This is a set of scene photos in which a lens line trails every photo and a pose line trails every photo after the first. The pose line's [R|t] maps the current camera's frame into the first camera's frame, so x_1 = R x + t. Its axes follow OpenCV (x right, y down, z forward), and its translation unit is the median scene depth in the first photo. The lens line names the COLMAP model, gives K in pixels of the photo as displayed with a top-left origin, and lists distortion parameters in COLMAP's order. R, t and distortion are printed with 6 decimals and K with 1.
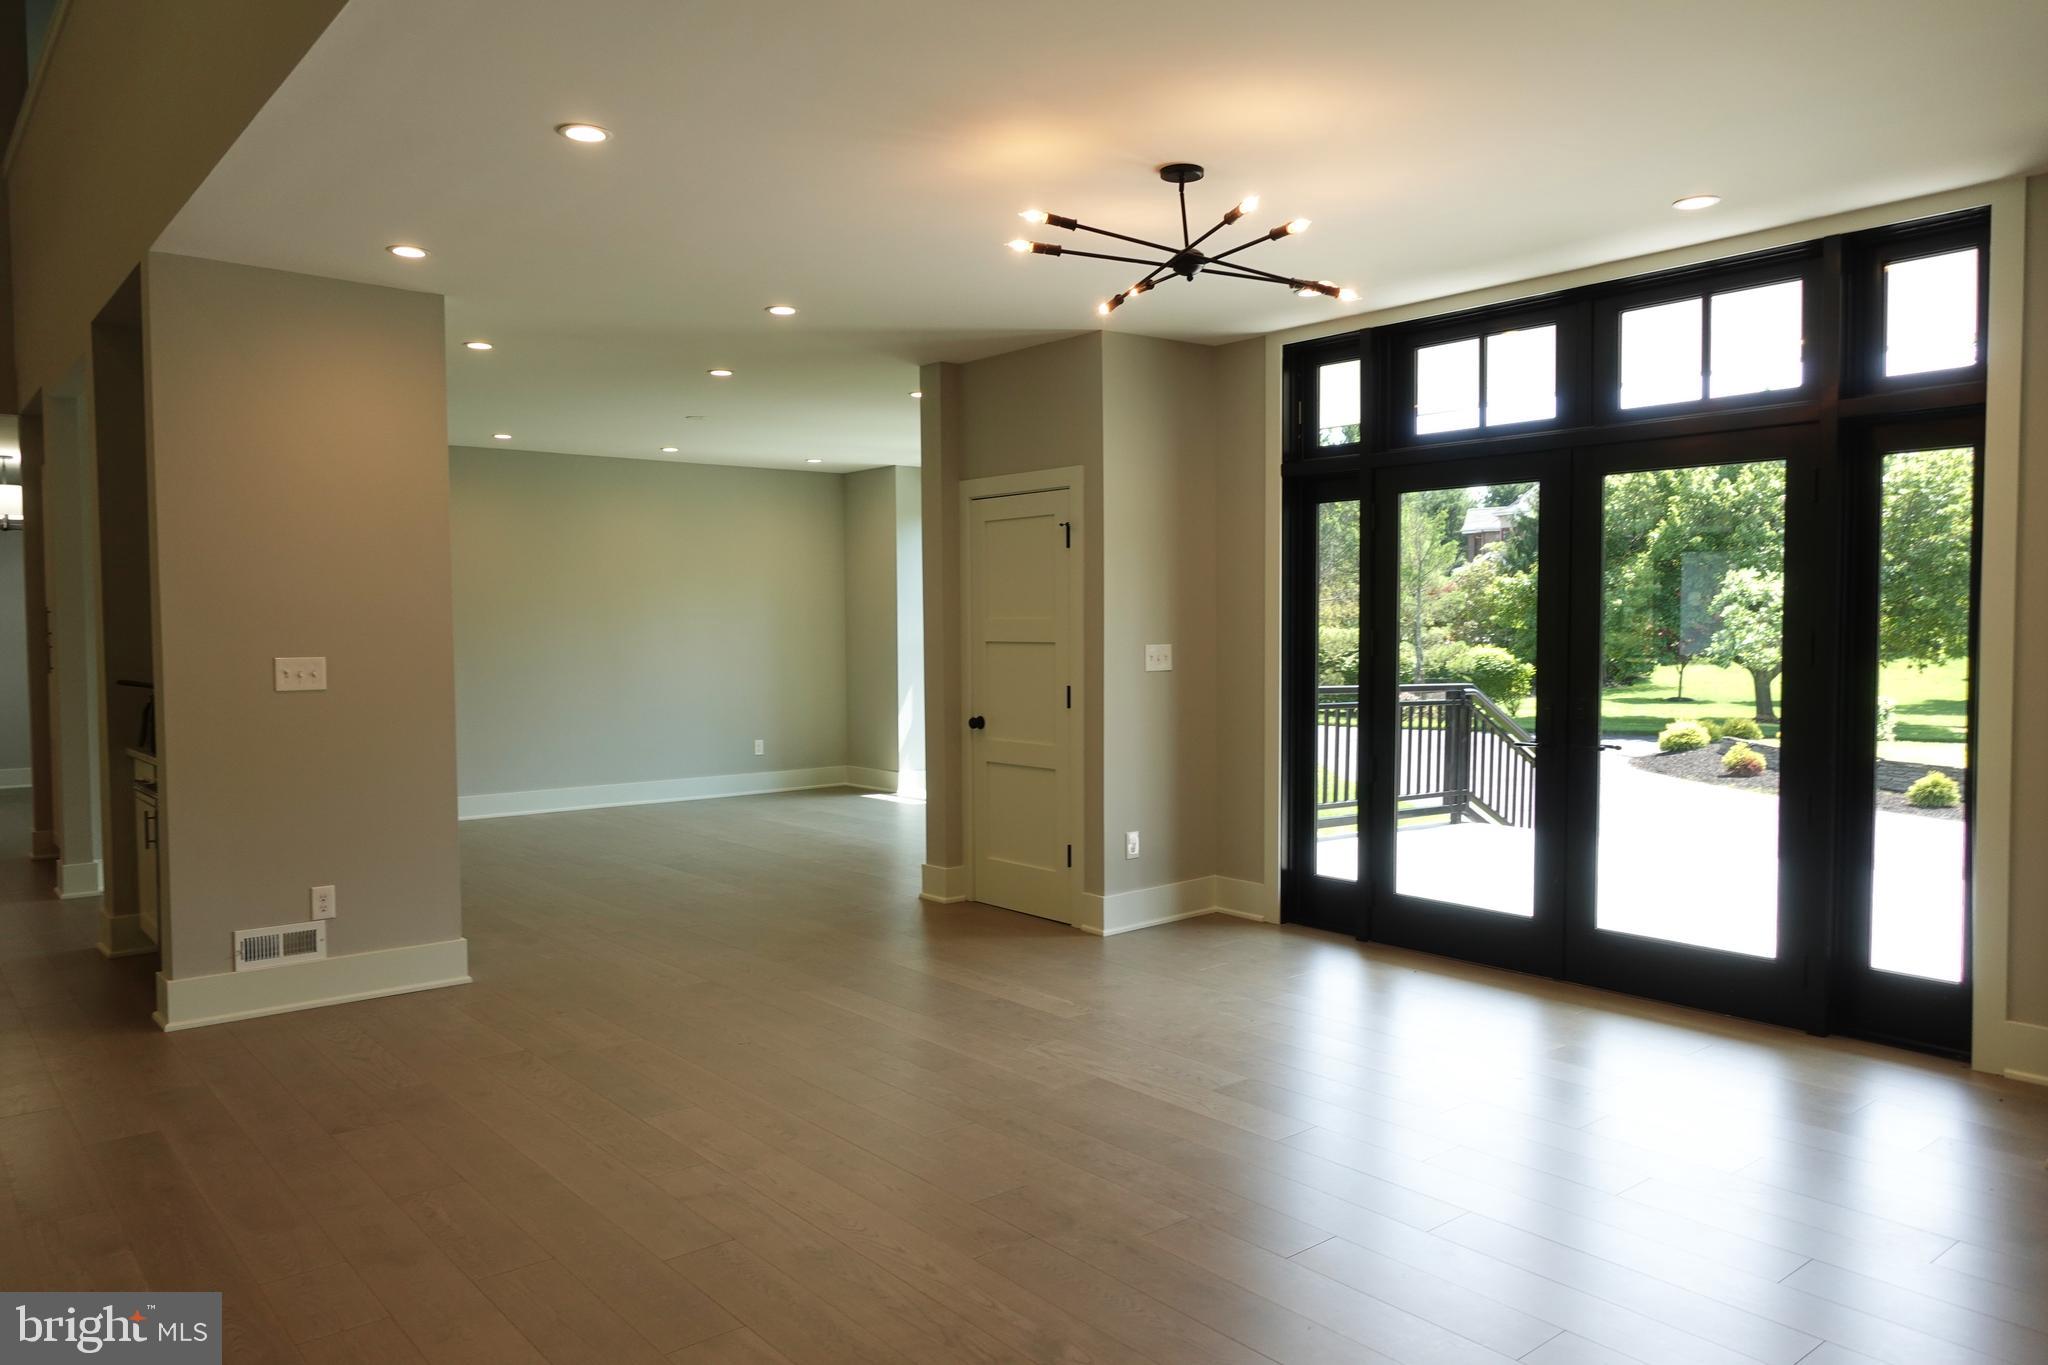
lens RADIAL K [[1415.4, 0, 1023.2], [0, 1415.4, 685.8], [0, 0, 1]] dist [0.002898, 0.000066]
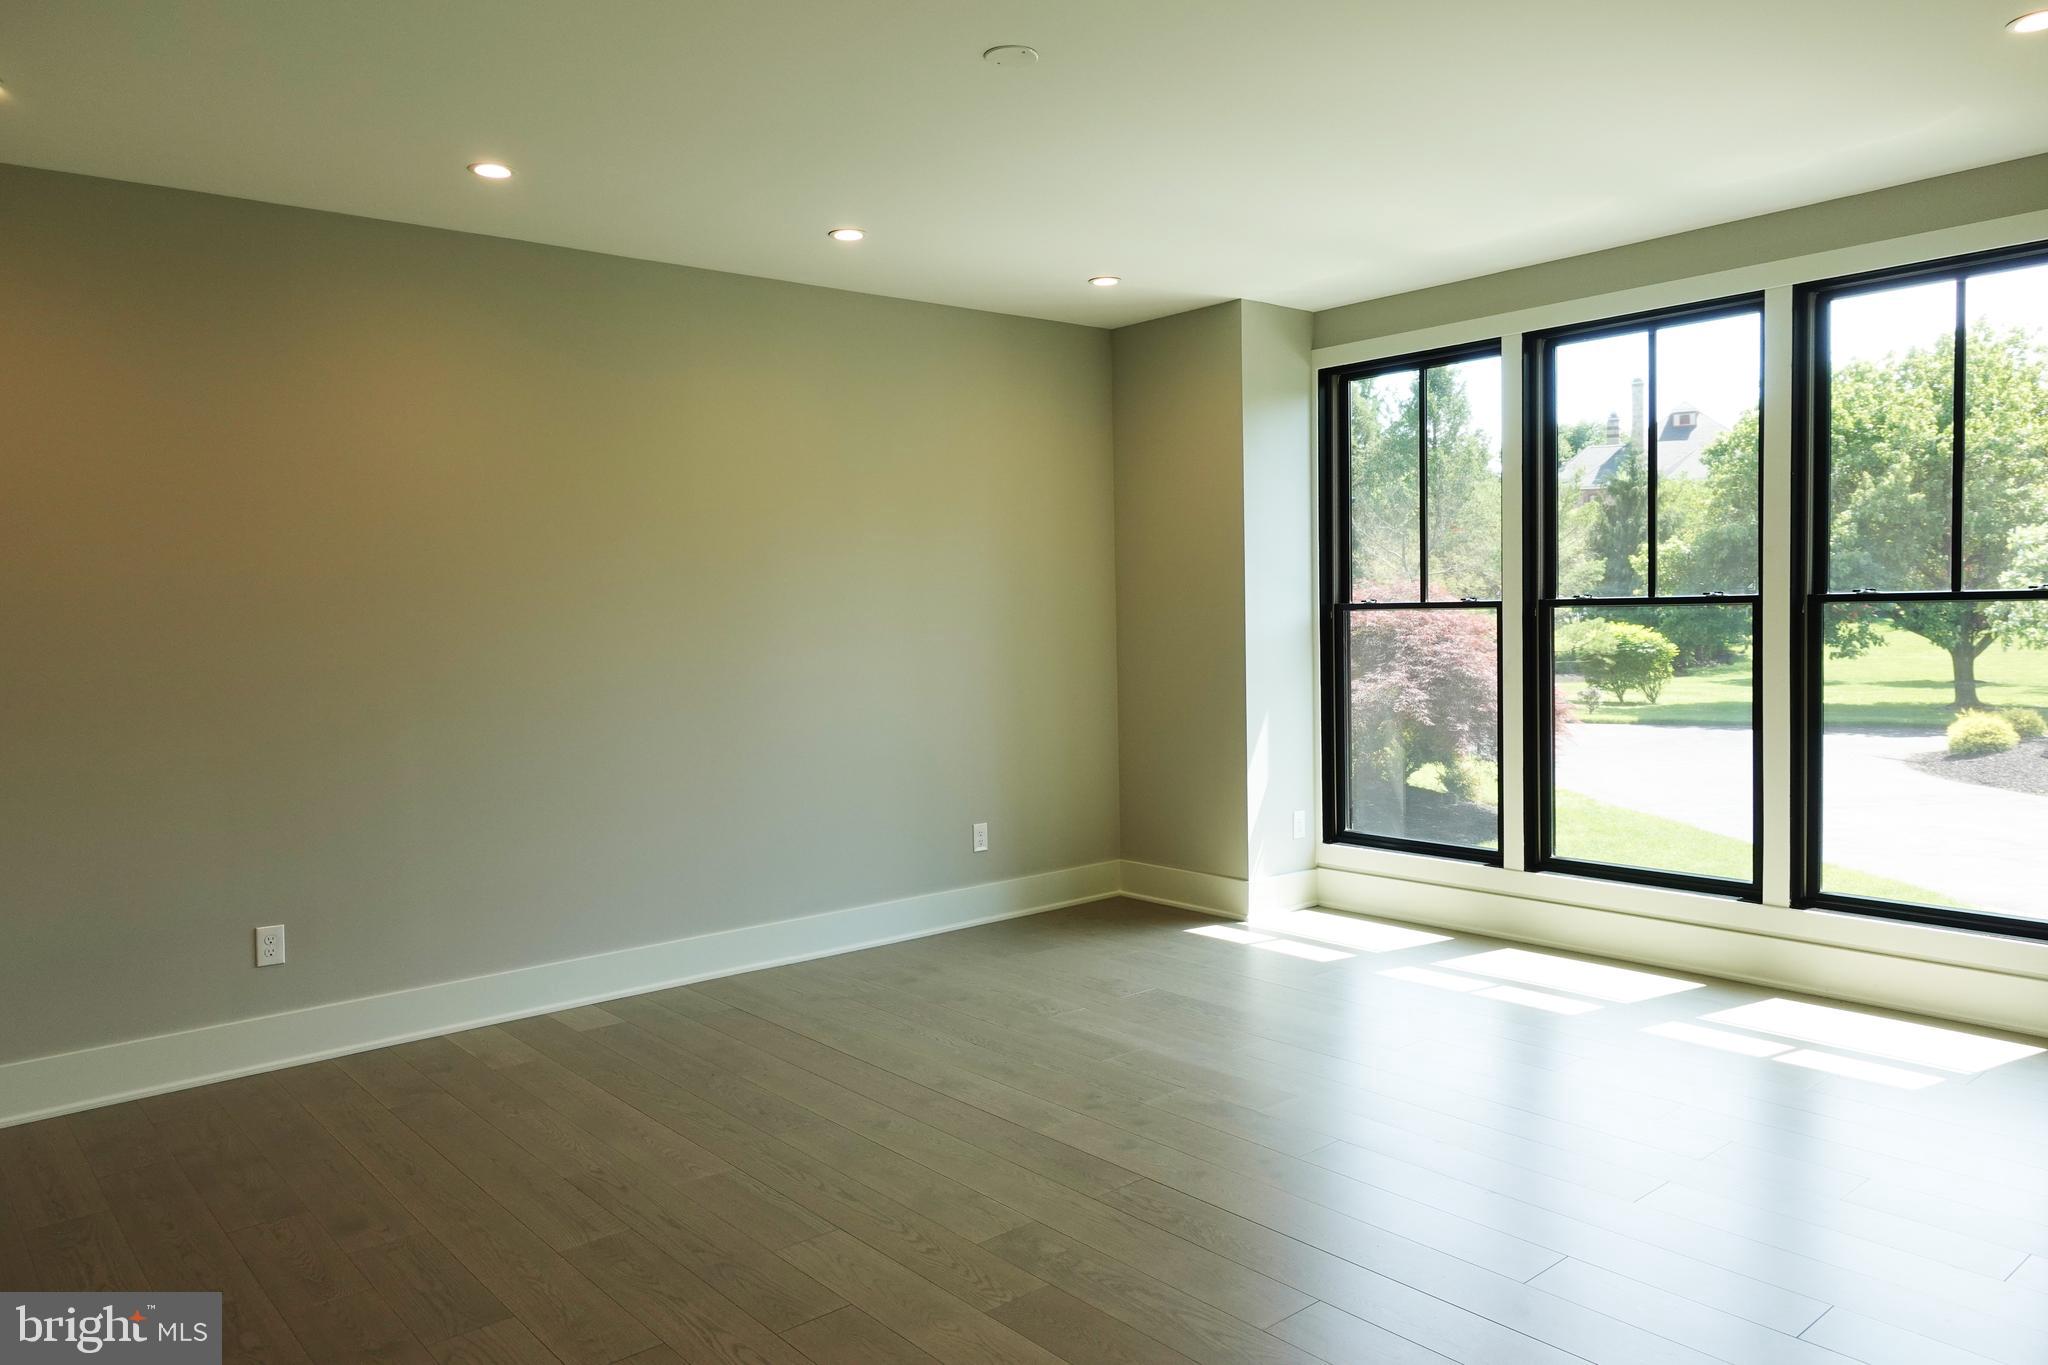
lens RADIAL K [[1415.4, 0, 1023.2], [0, 1415.4, 685.8], [0, 0, 1]] dist [0.002898, 0.000066]
pose [[0.999929, -0.011872, 0.001239, -0.163194], [0.011855, 0.999841, 0.013310, -0.019634], [-0.001397, -0.013294, 0.999911, 0.446825]]
